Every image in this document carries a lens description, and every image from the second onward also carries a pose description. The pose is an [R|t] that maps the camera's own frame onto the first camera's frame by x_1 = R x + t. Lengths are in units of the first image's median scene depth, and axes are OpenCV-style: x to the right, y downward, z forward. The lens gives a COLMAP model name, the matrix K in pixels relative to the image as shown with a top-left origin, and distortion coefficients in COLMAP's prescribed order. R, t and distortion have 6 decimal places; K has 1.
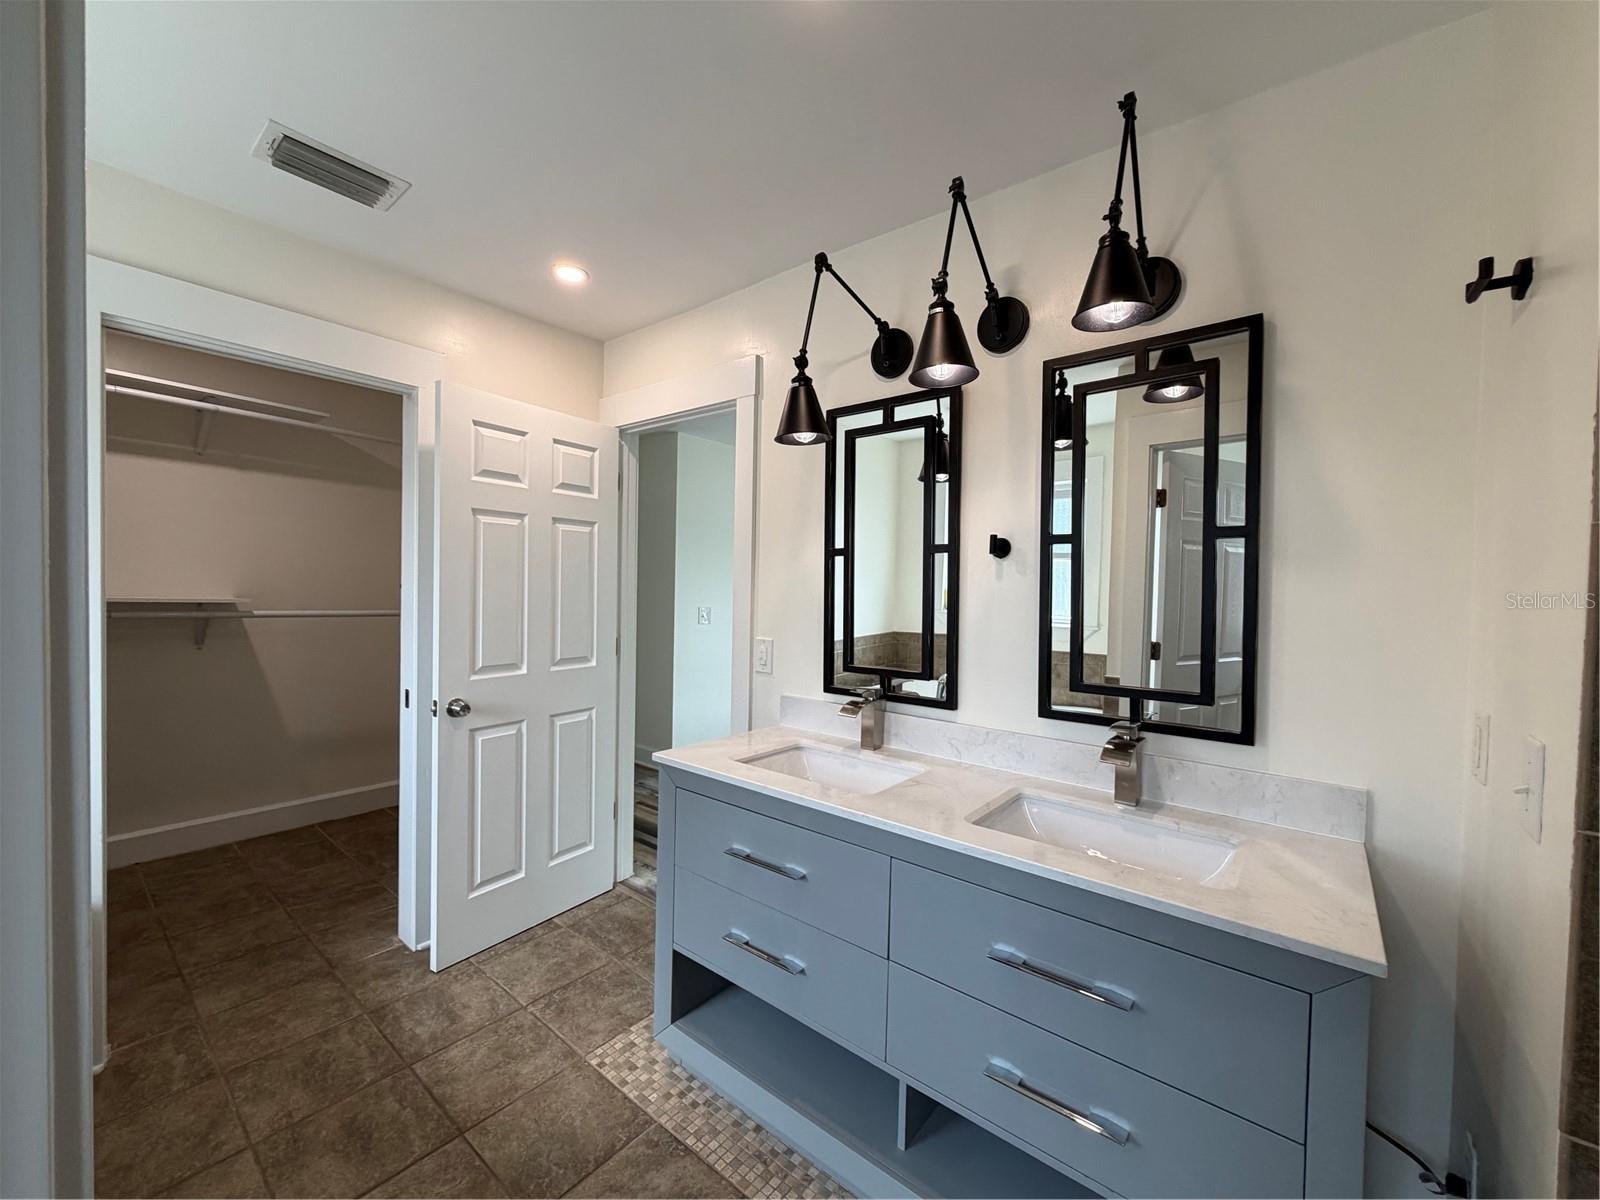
lens RADIAL K [[637.7, 0, 803.7], [0, 637.7, 598.4], [0, 0, 1]] dist [-0.000219, 0.000218]
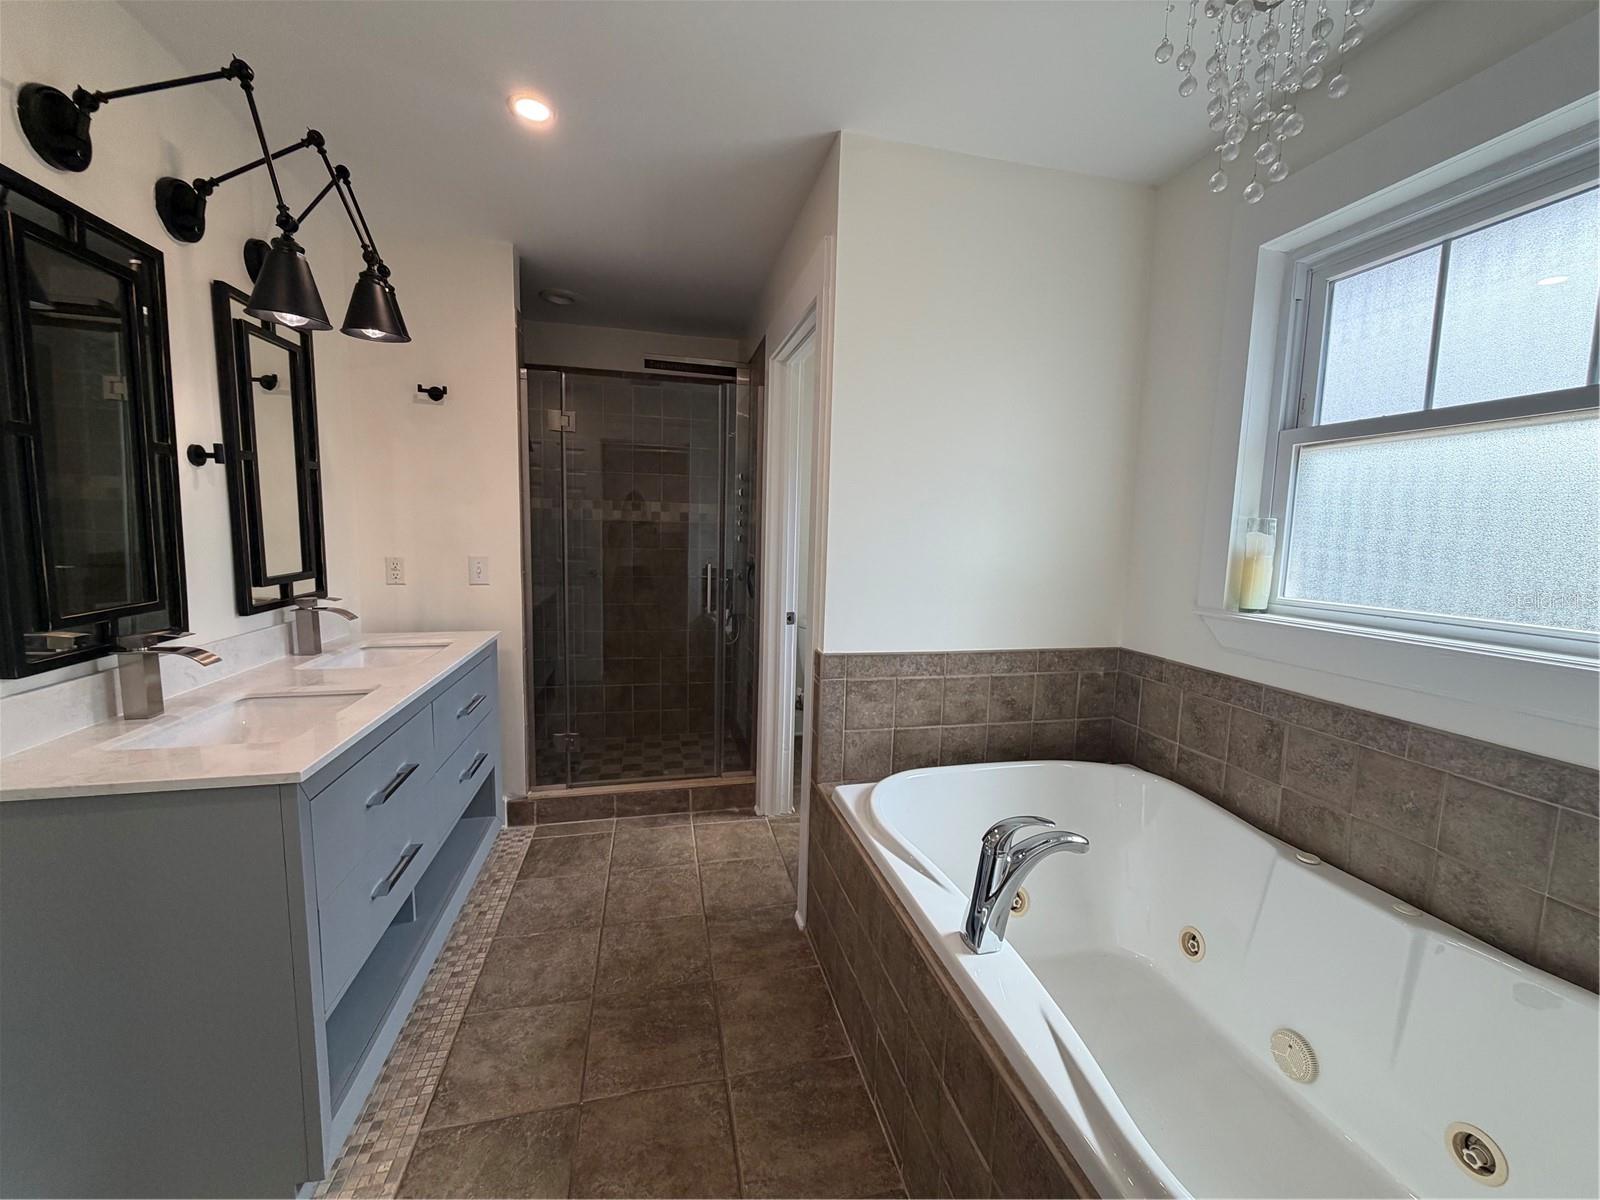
lens RADIAL K [[637.7, 0, 805.0], [0, 637.7, 600.4], [0, 0, 1]] dist [-0.000219, 0.000218]
pose [[-0.787489, -0.112938, 0.605892, -1.009466], [-0.031770, 0.989199, 0.143095, -0.027914], [-0.615509, 0.093437, -0.782571, 1.200371]]
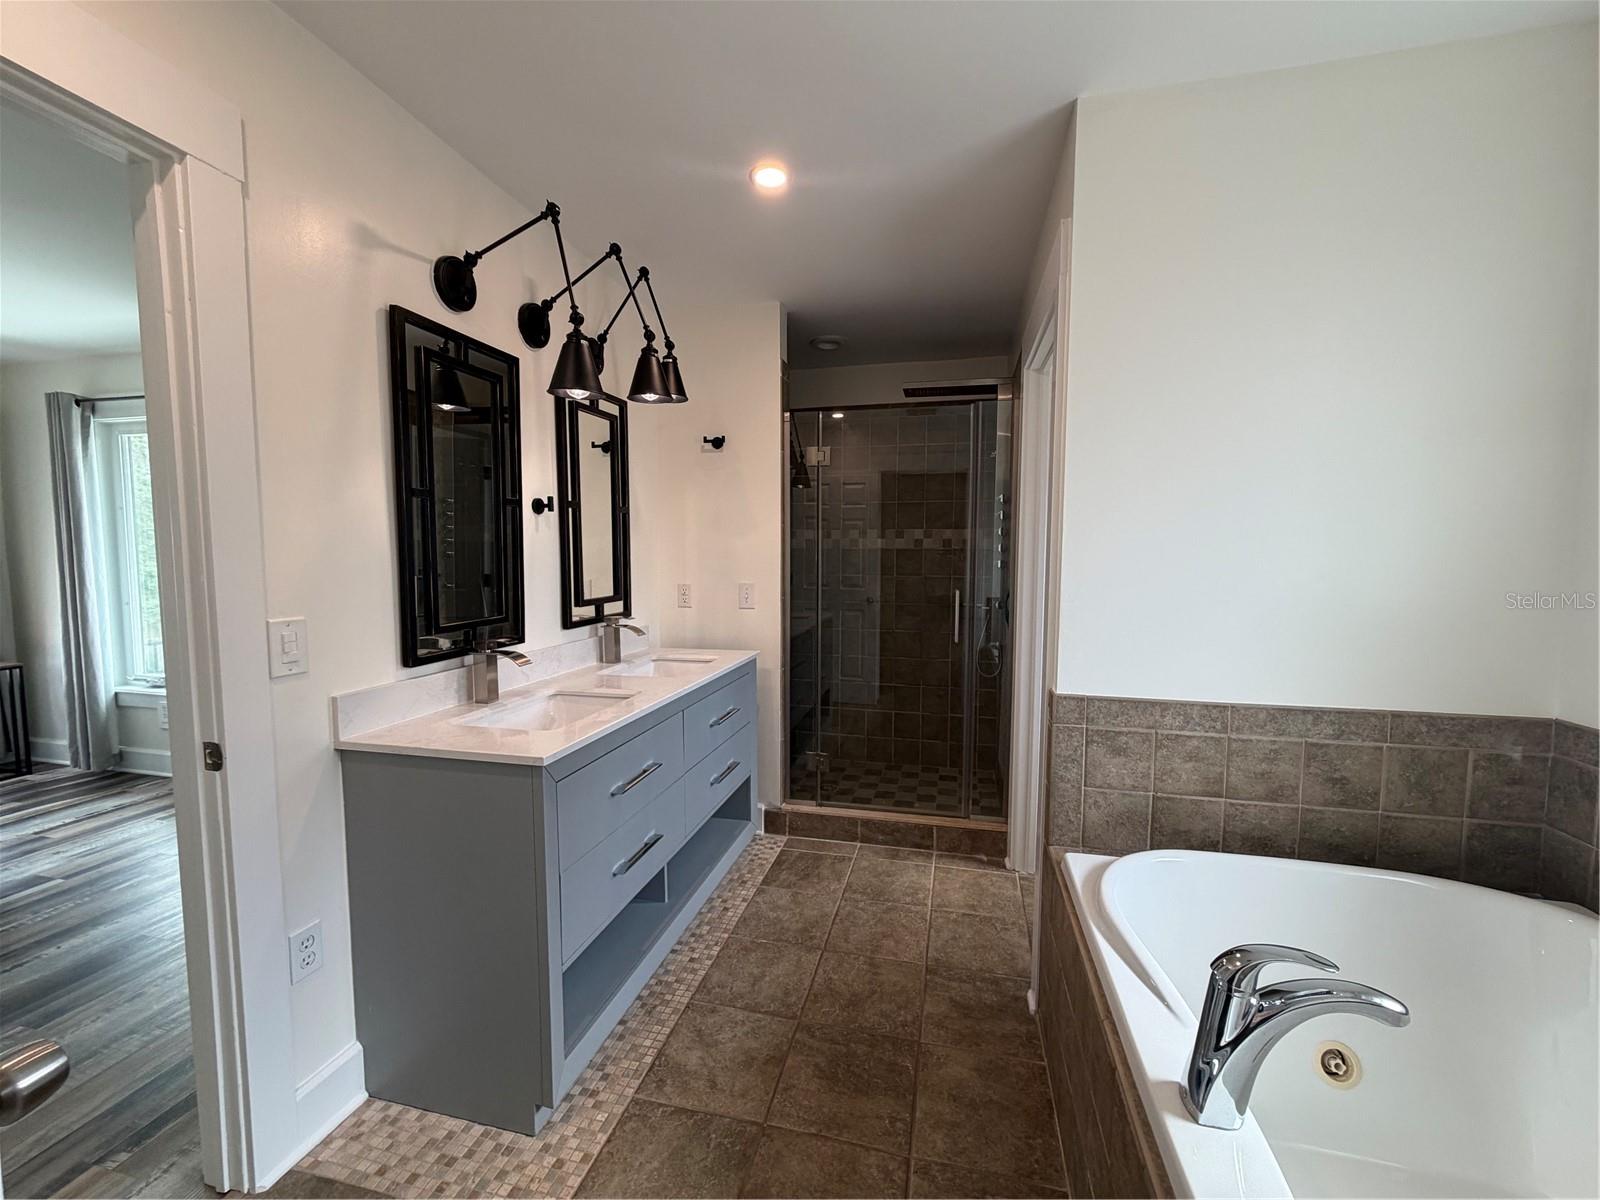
lens RADIAL K [[637.7, 0, 804.5], [0, 637.7, 600.3], [0, 0, 1]] dist [-0.000219, 0.000218]
pose [[-0.425458, -0.091526, 0.900338, -1.061972], [0.006092, 0.994560, 0.103983, -0.020229], [-0.904958, 0.049725, -0.422586, 1.059312]]
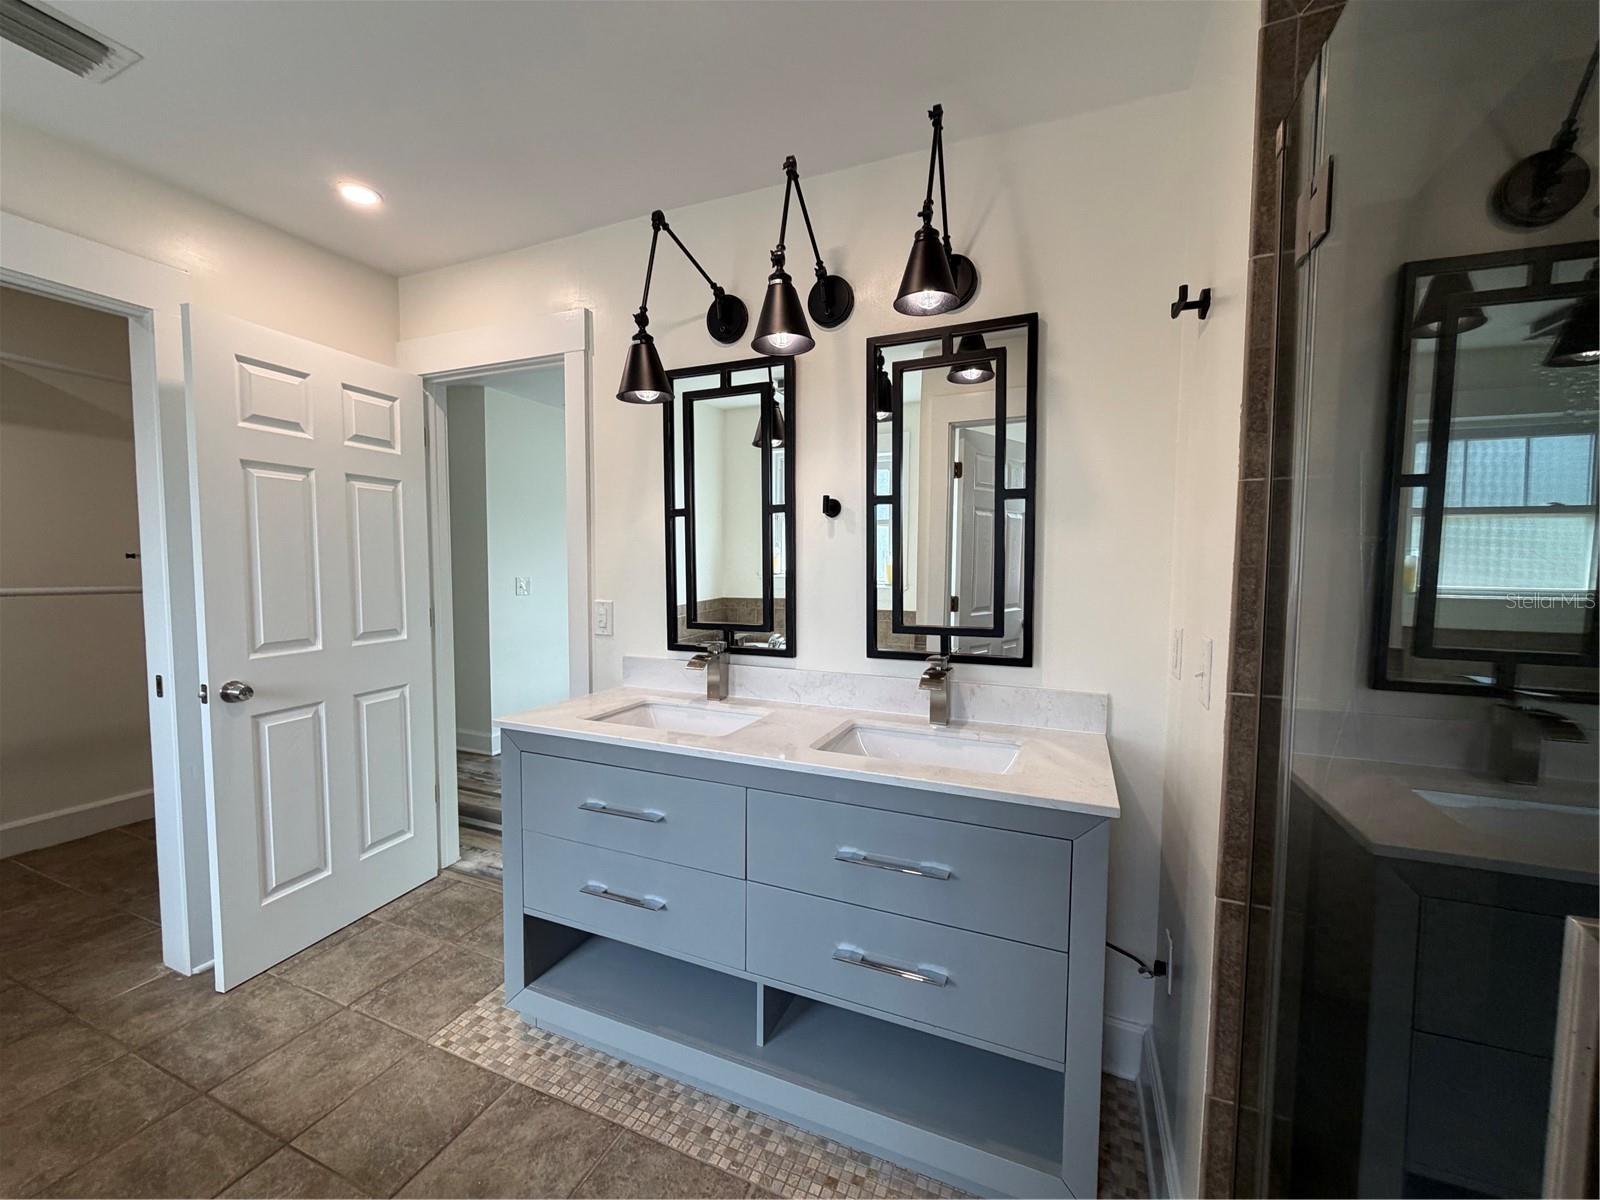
lens RADIAL K [[637.7, 0, 803.2], [0, 637.7, 598.9], [0, 0, 1]] dist [-0.000219, 0.000218]
pose [[0.961127, -0.030665, 0.274399, -0.045561], [0.018539, 0.998738, 0.046675, 0.025086], [-0.275484, -0.039774, 0.960483, -0.049649]]
